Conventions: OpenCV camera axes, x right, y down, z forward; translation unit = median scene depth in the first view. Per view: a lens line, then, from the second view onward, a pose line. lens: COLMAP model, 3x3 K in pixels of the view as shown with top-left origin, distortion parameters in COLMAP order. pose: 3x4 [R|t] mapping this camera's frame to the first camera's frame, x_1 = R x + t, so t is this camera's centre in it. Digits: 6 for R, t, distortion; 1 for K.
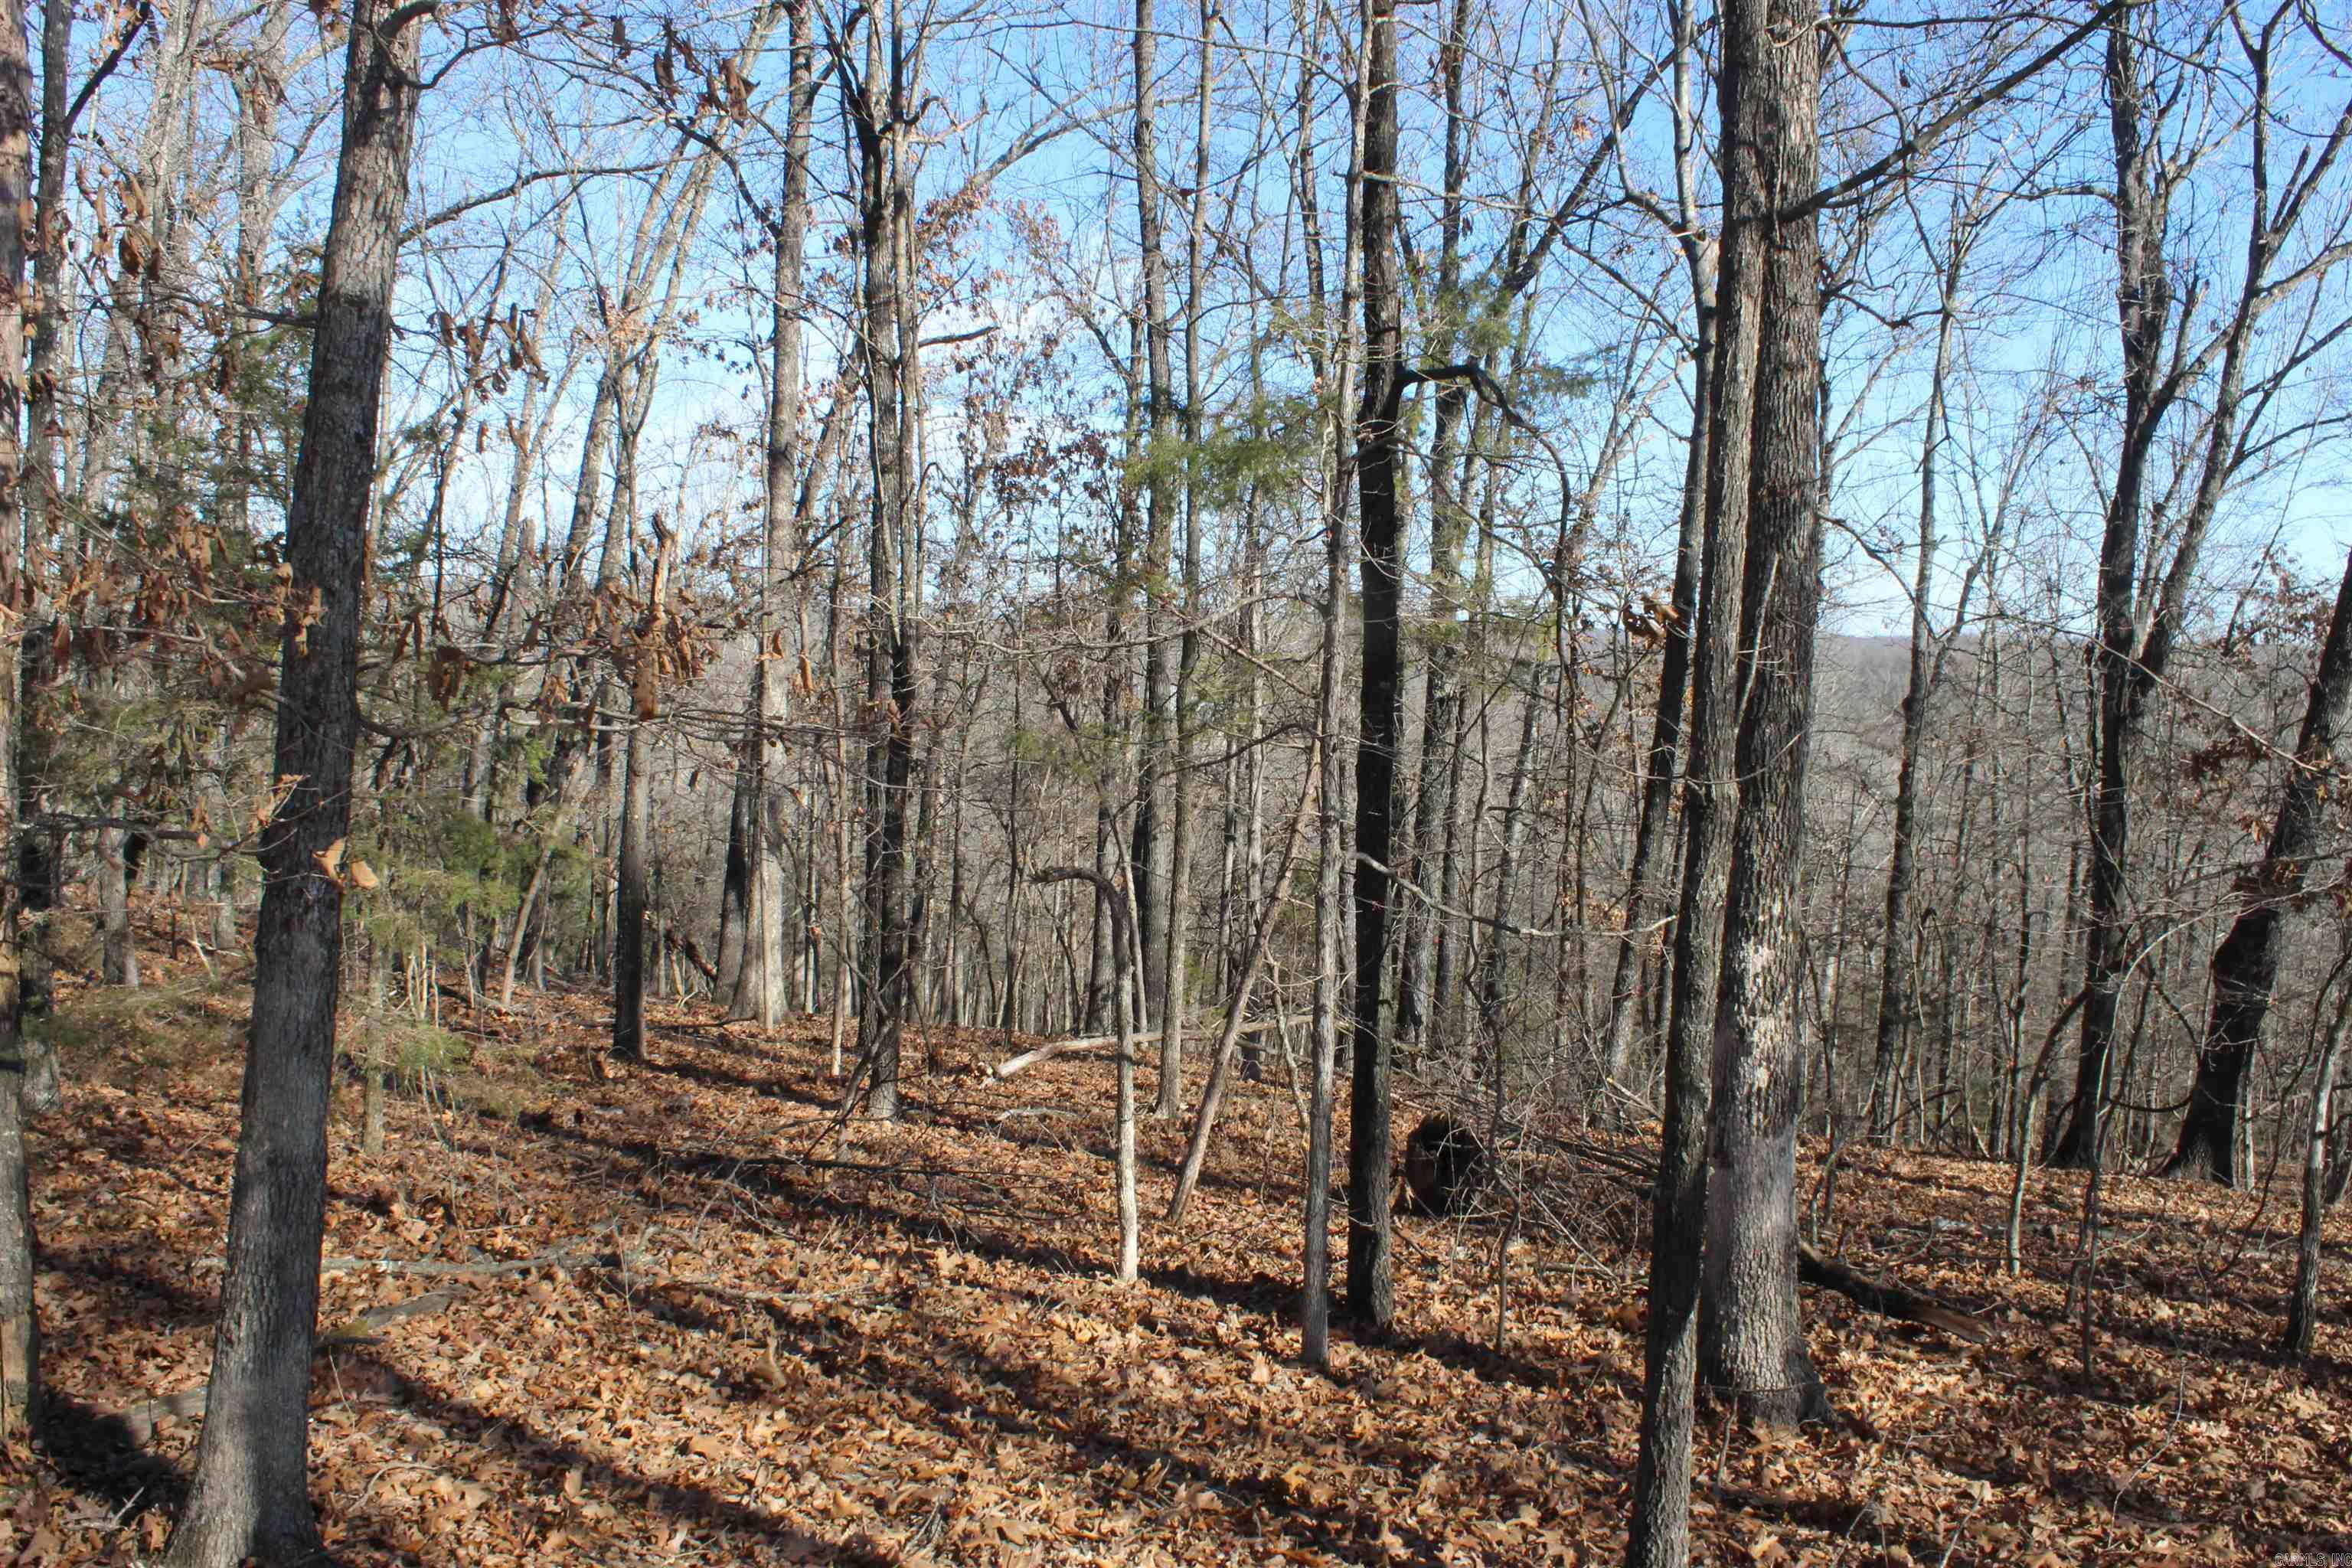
lens RADIAL K [[2050.2, 0, 1181.3], [0, 2050.2, 797.2], [0, 0, 1]] dist [-0.157147, 0.141992]
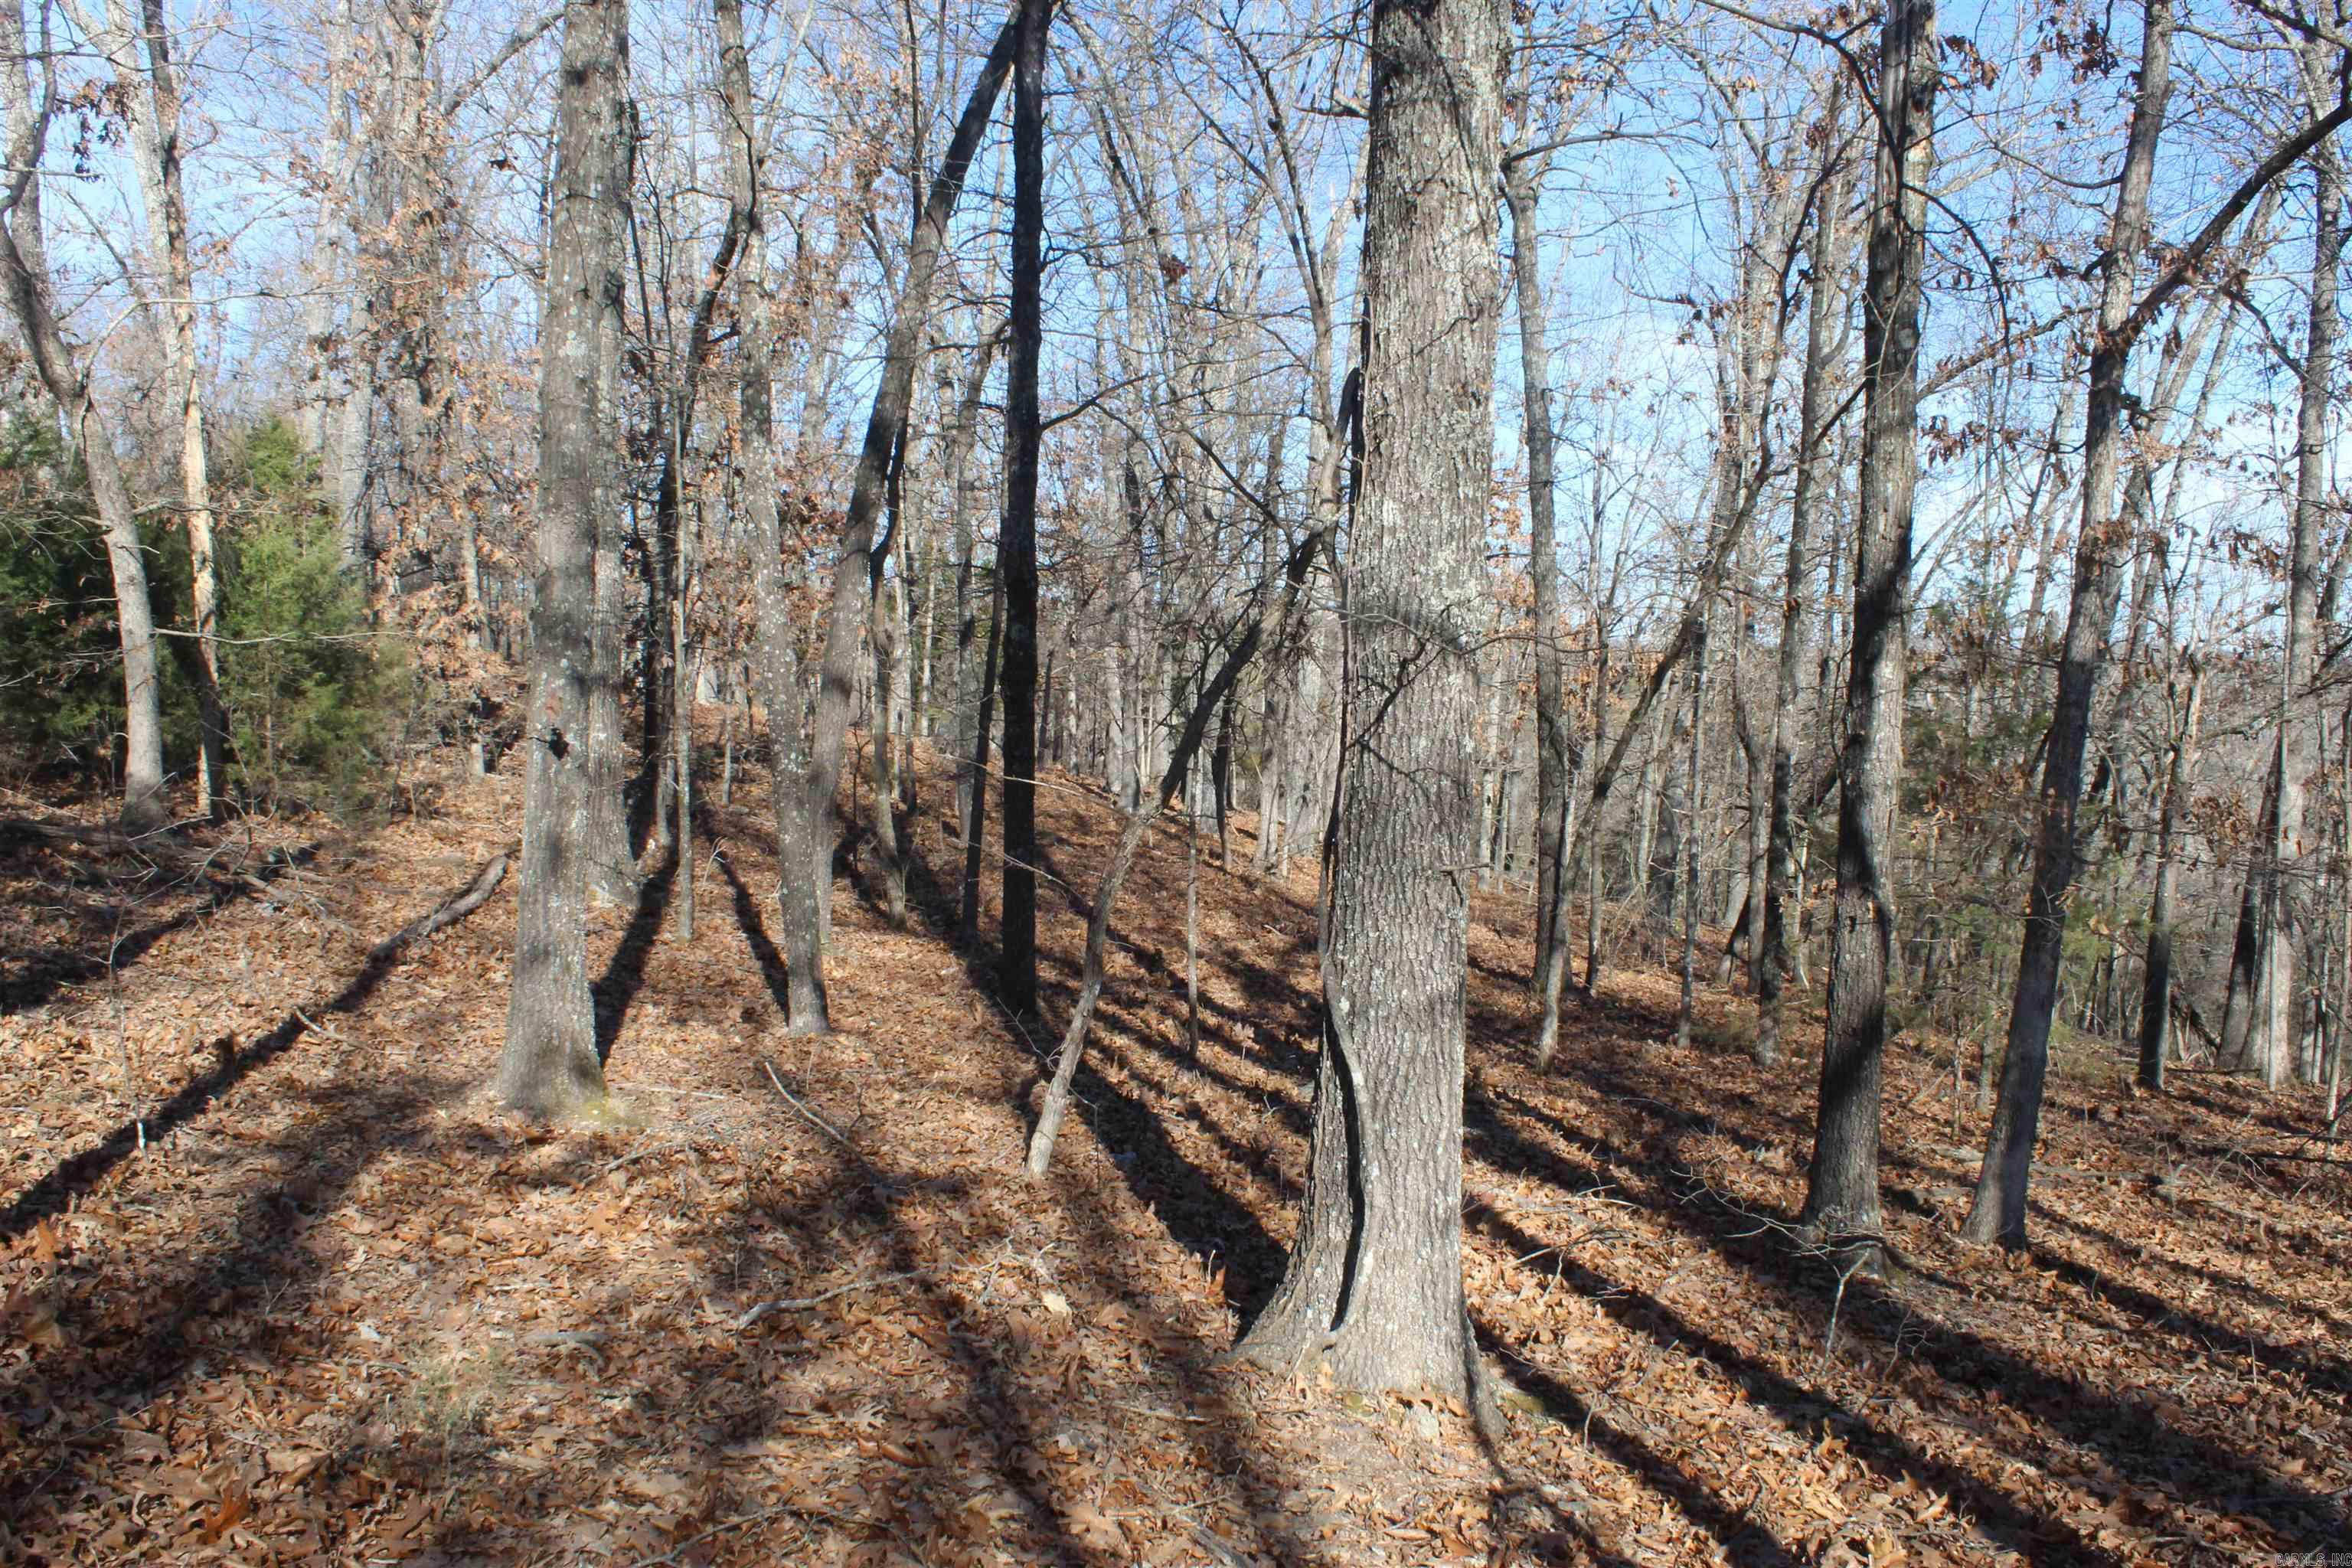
lens RADIAL K [[2050.2, 0, 1189.0], [0, 2050.2, 783.8], [0, 0, 1]] dist [-0.157147, 0.141992]
pose [[0.760670, 0.026065, -0.648615, 0.043706], [-0.048608, 0.998675, -0.016873, -0.005876], [0.647316, 0.044363, 0.760930, -0.212926]]
